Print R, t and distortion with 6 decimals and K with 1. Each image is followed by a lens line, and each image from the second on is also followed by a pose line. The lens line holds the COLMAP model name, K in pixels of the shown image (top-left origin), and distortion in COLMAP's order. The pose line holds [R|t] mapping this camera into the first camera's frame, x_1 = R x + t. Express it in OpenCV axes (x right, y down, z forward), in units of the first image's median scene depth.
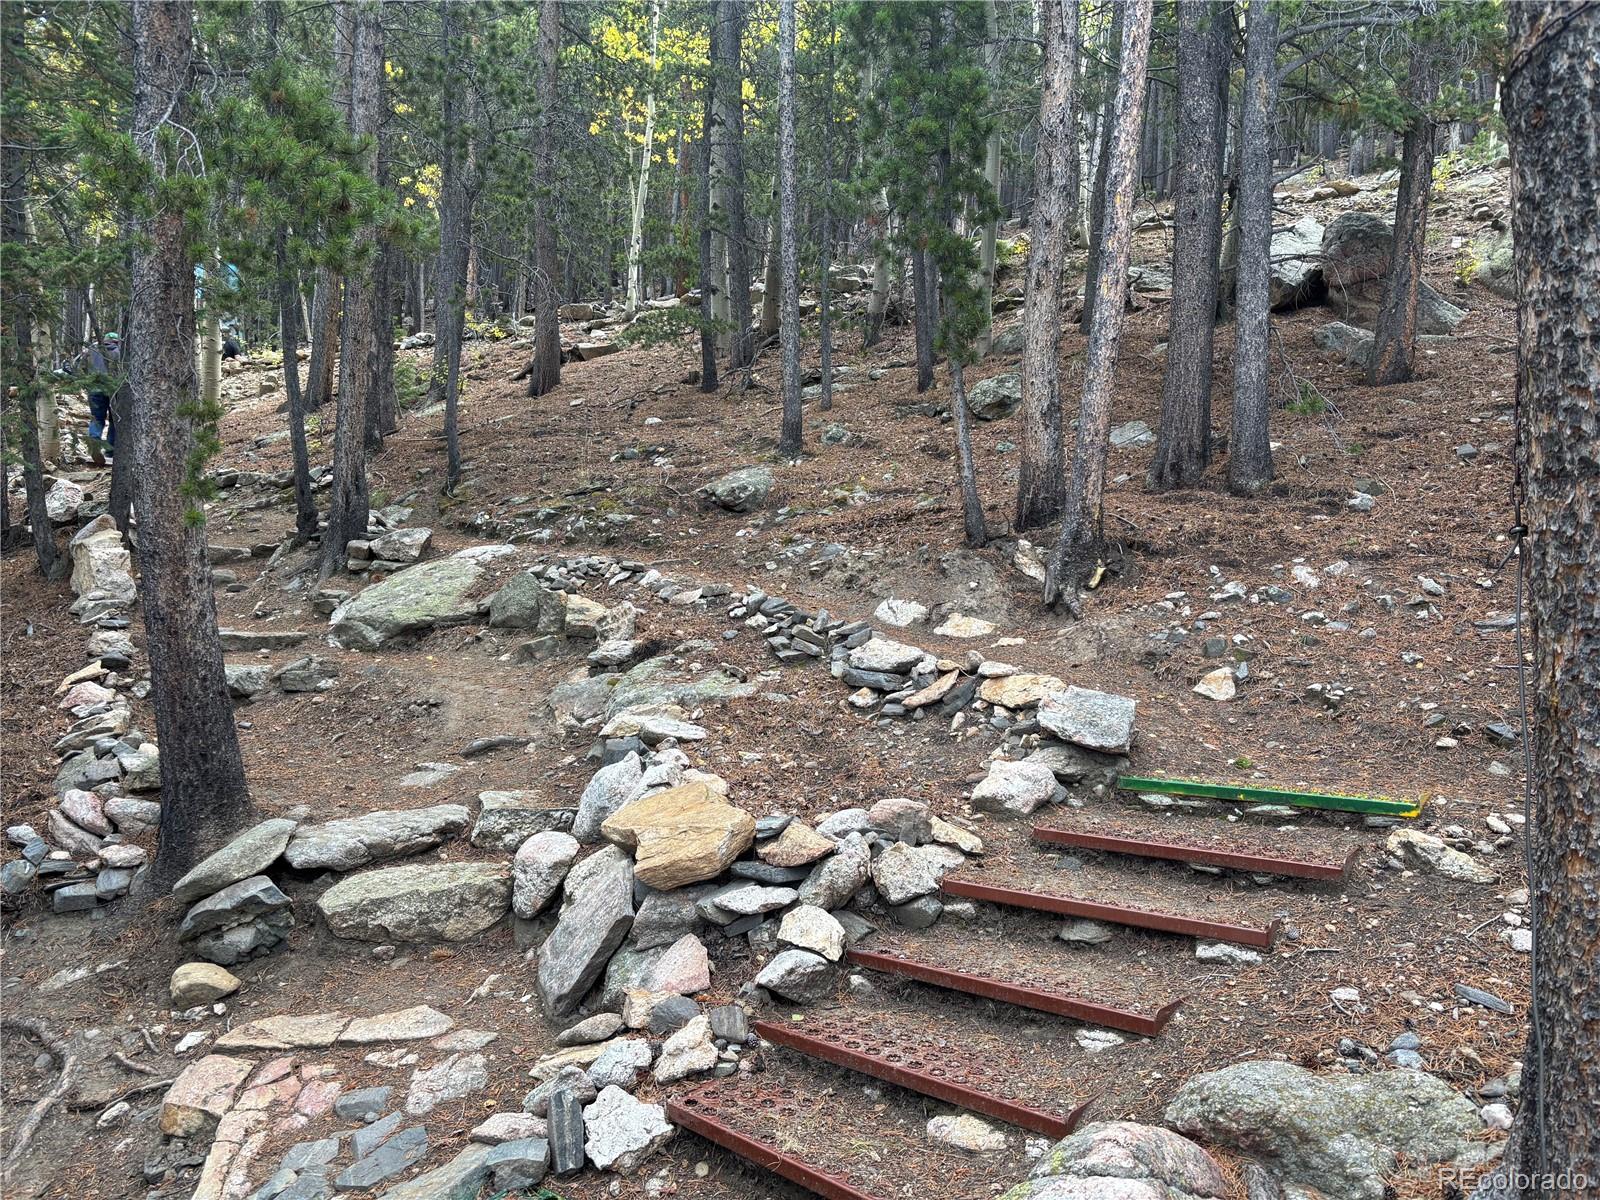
lens RADIAL K [[1205.6, 0, 800.0], [0, 1205.6, 600.0], [0, 0, 1]] dist [0.065977, -0.078509]
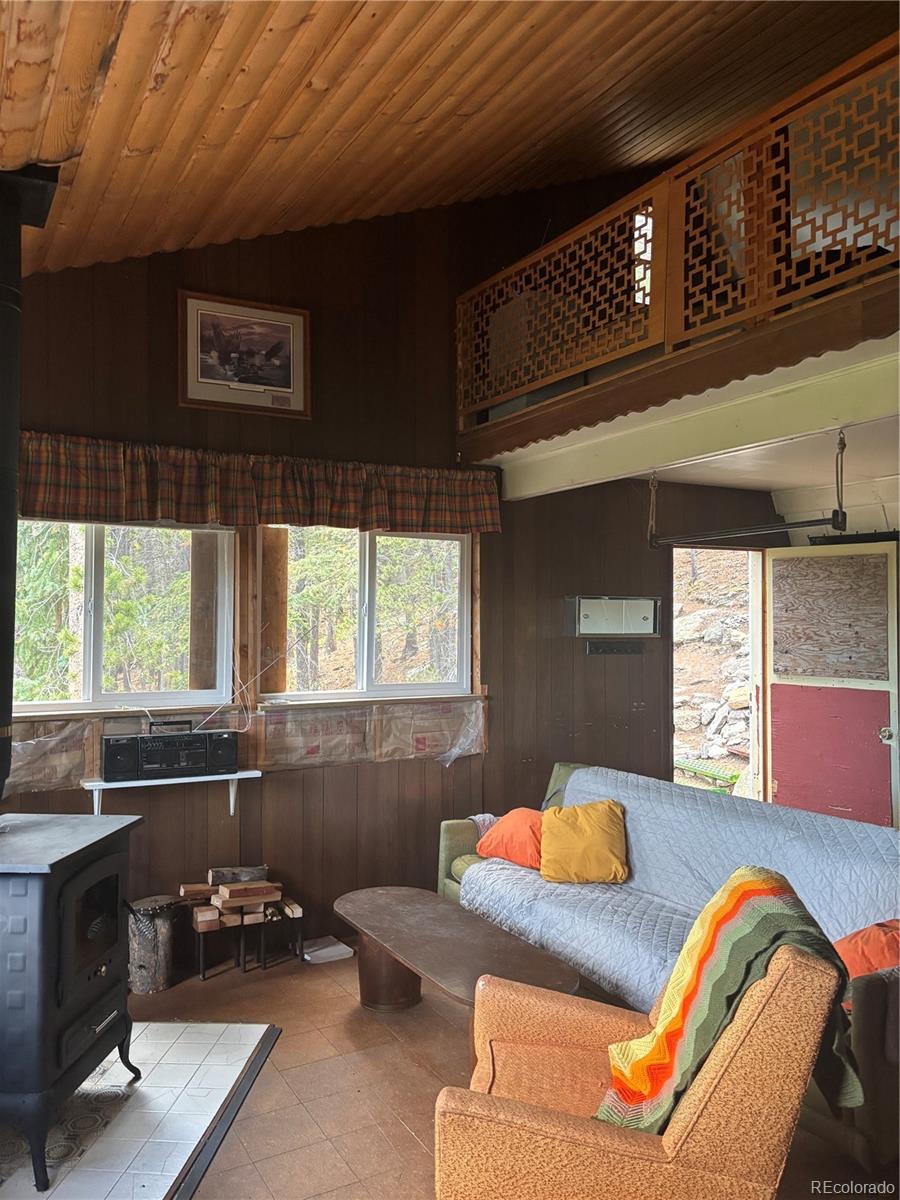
lens RADIAL K [[903.6, 0, 454.6], [0, 903.6, 598.8], [0, 0, 1]] dist [0.059496, -0.055437]
pose [[0.844458, -0.038147, -0.534262, 0.337429], [0.020176, 0.999018, -0.039442, -0.005717], [0.535242, 0.022528, 0.844398, -0.937310]]
